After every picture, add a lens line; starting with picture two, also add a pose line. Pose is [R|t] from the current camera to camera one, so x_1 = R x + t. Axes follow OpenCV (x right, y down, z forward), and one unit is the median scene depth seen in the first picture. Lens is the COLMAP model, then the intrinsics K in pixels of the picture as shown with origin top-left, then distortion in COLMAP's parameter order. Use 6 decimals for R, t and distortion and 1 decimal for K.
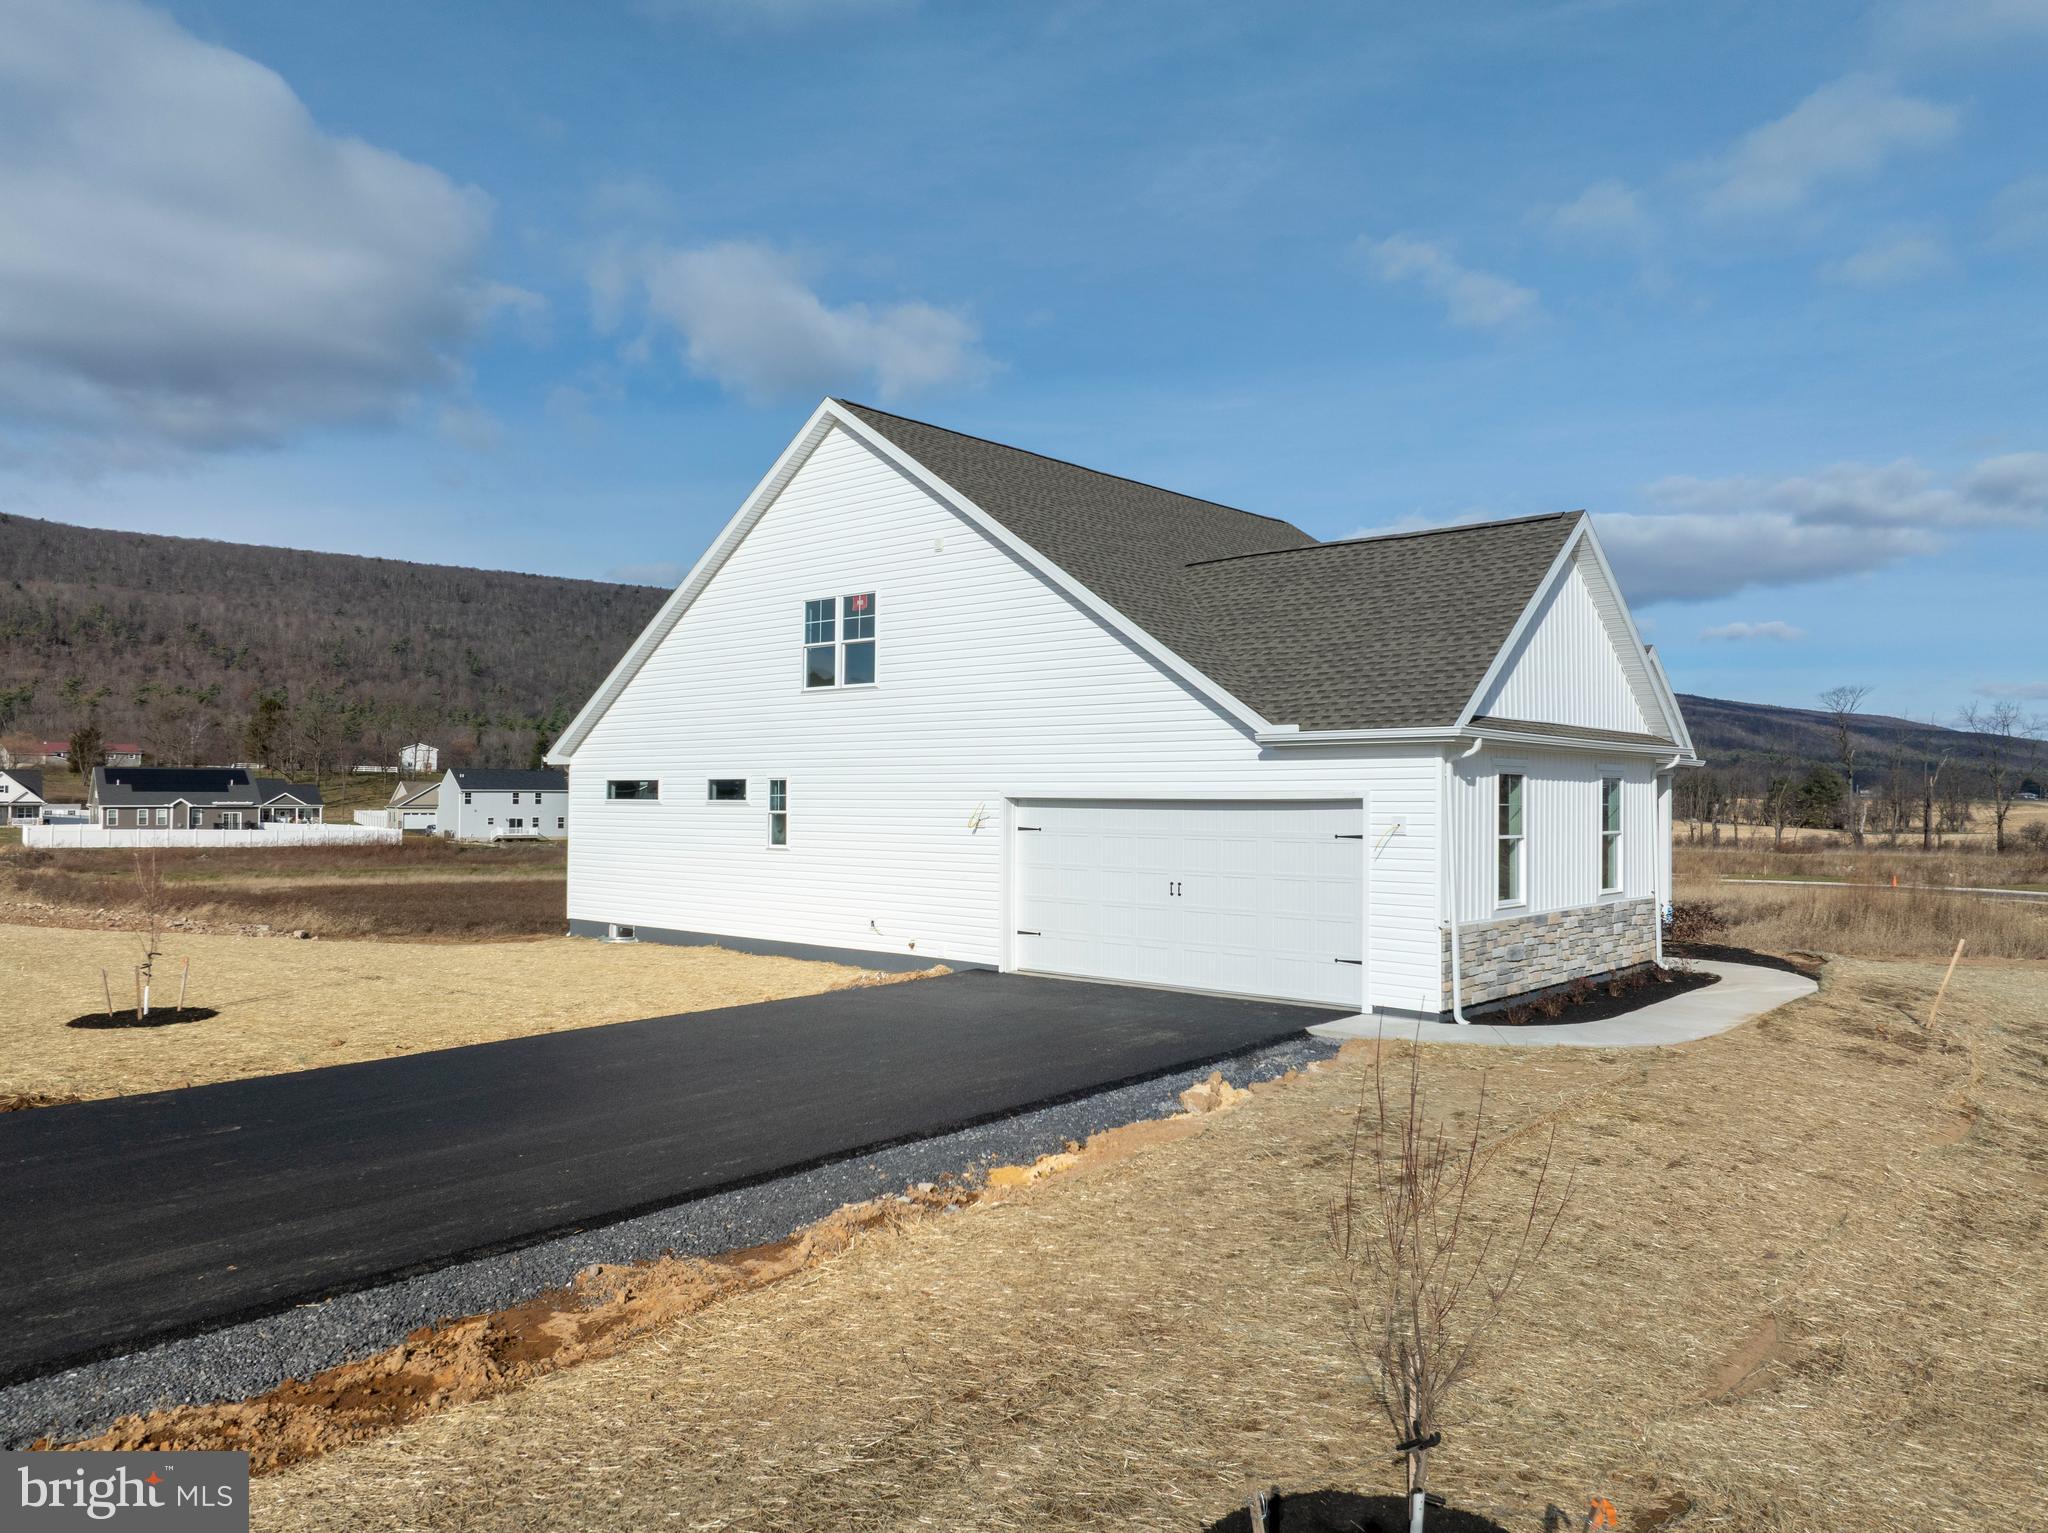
lens RADIAL K [[1408.7, 0, 1030.7], [0, 1408.7, 747.2], [0, 0, 1]] dist [-0.020791, 0.000772]
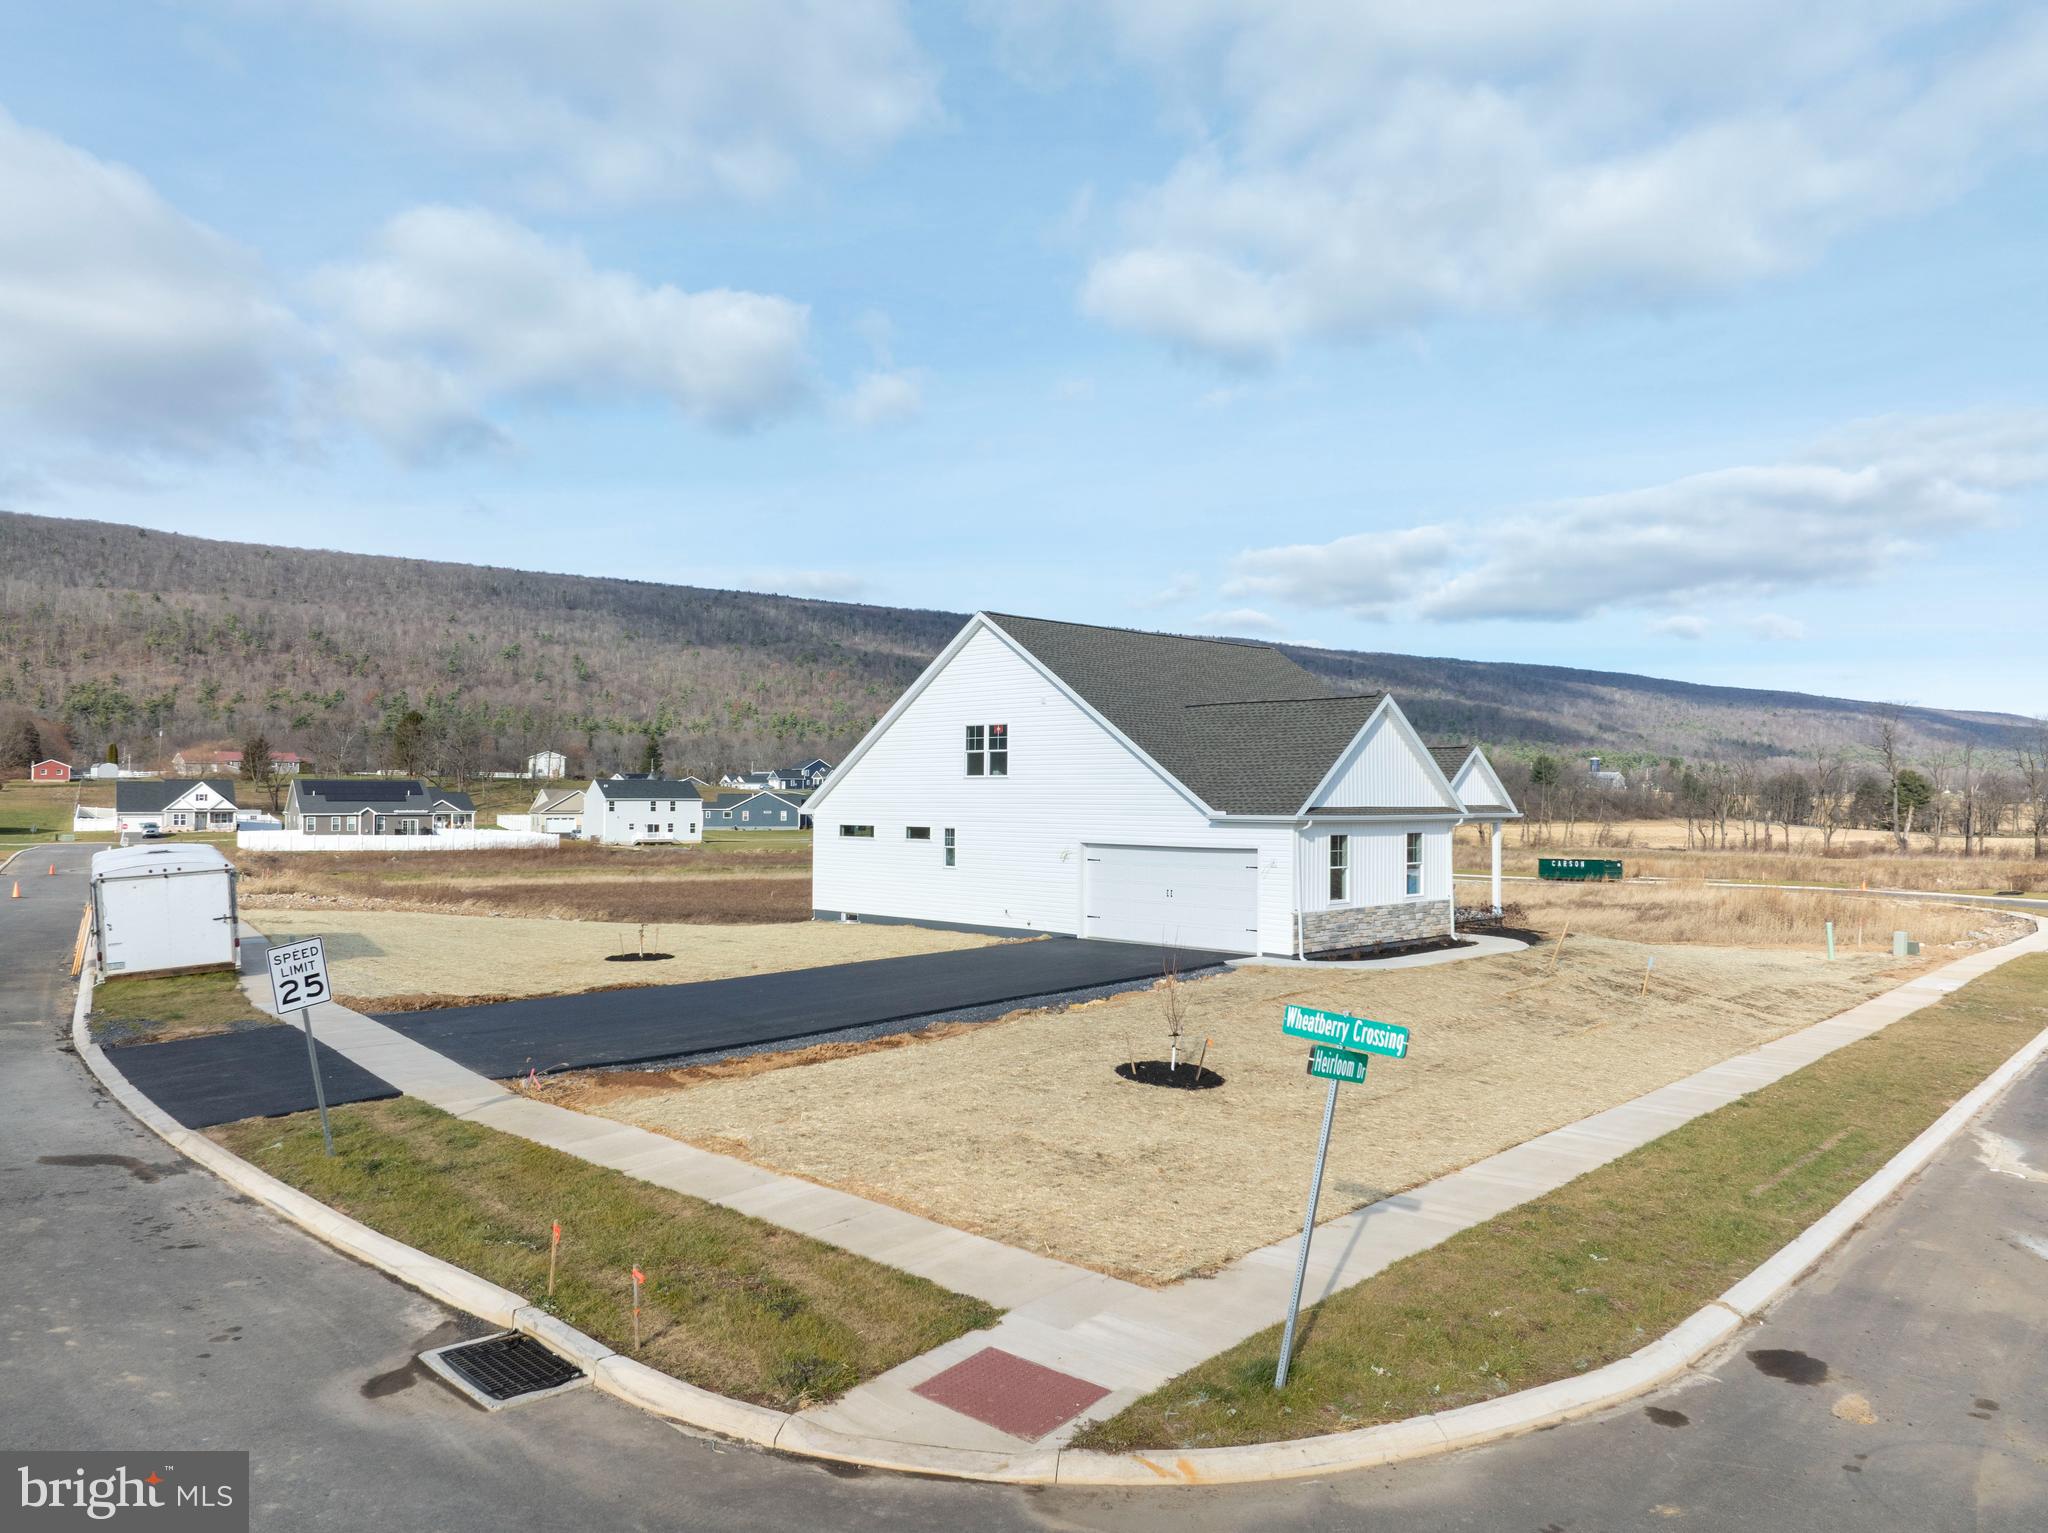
lens RADIAL K [[1425.5, 0, 1028.8], [0, 1425.5, 755.3], [0, 0, 1]] dist [-0.018978, -0.000741]
pose [[0.997841, -0.002313, -0.065642, 0.004566], [0.002800, 0.999969, 0.007326, -0.011458], [0.065623, -0.007494, 0.997816, -0.106379]]
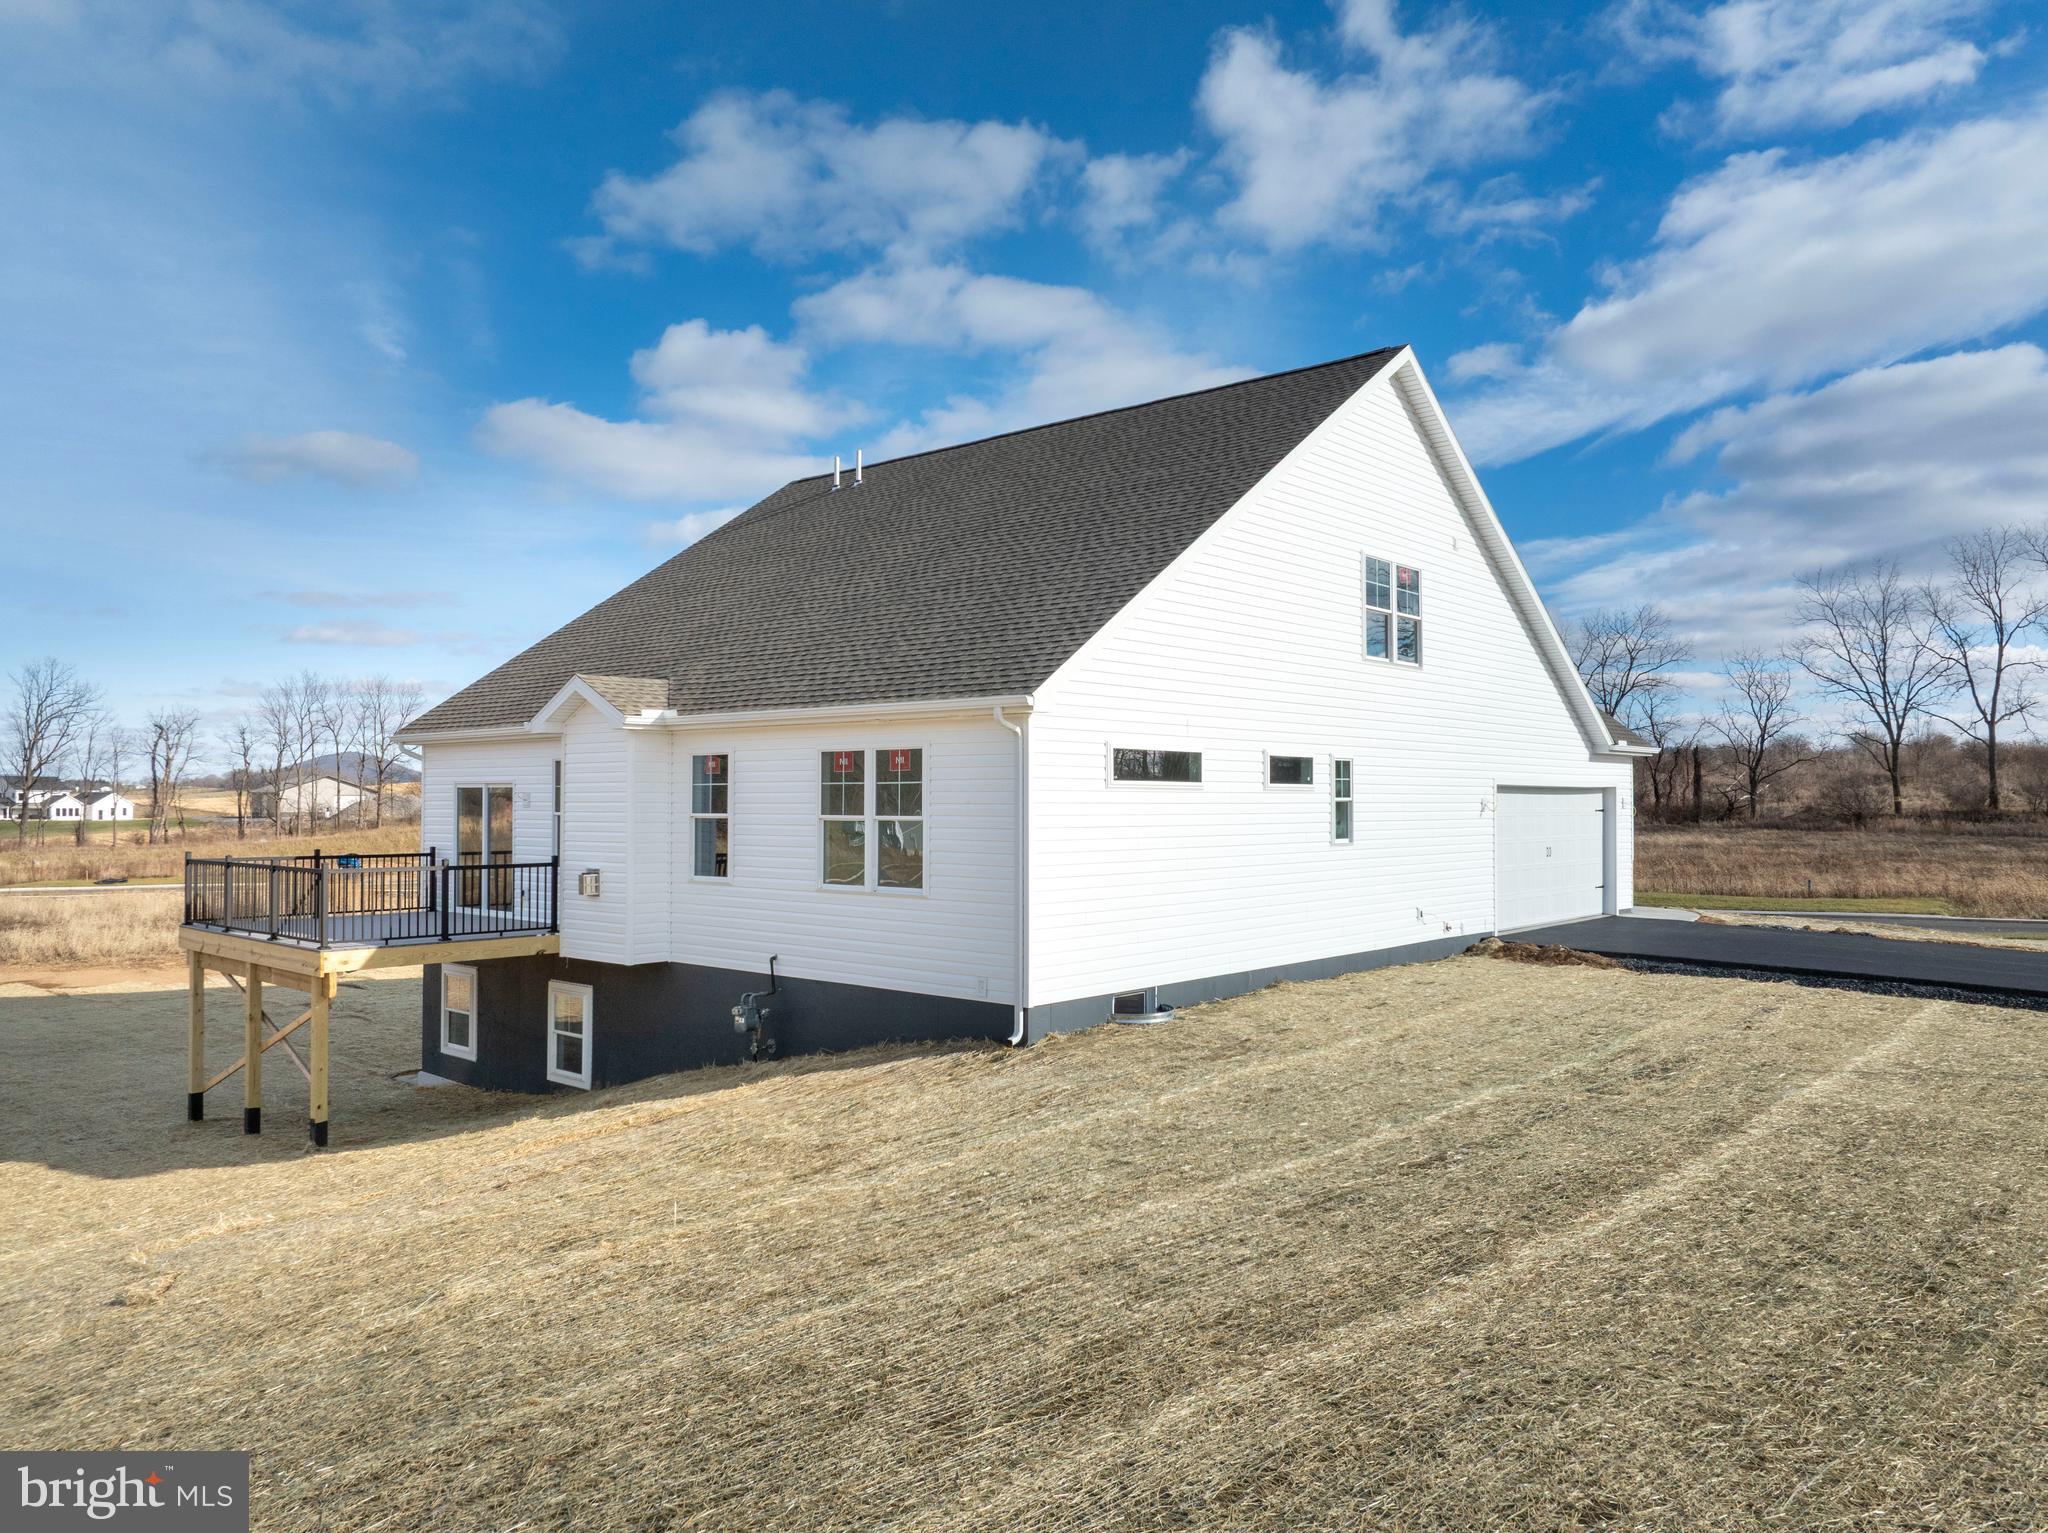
lens RADIAL K [[1408.7, 0, 1030.7], [0, 1408.7, 747.2], [0, 0, 1]] dist [-0.020791, 0.000772]
pose [[-0.000108, 0.036281, 0.999342, -0.147196], [-0.035380, 0.998716, -0.036262, 0.007564], [-0.999374, -0.035361, 0.001176, 0.172471]]
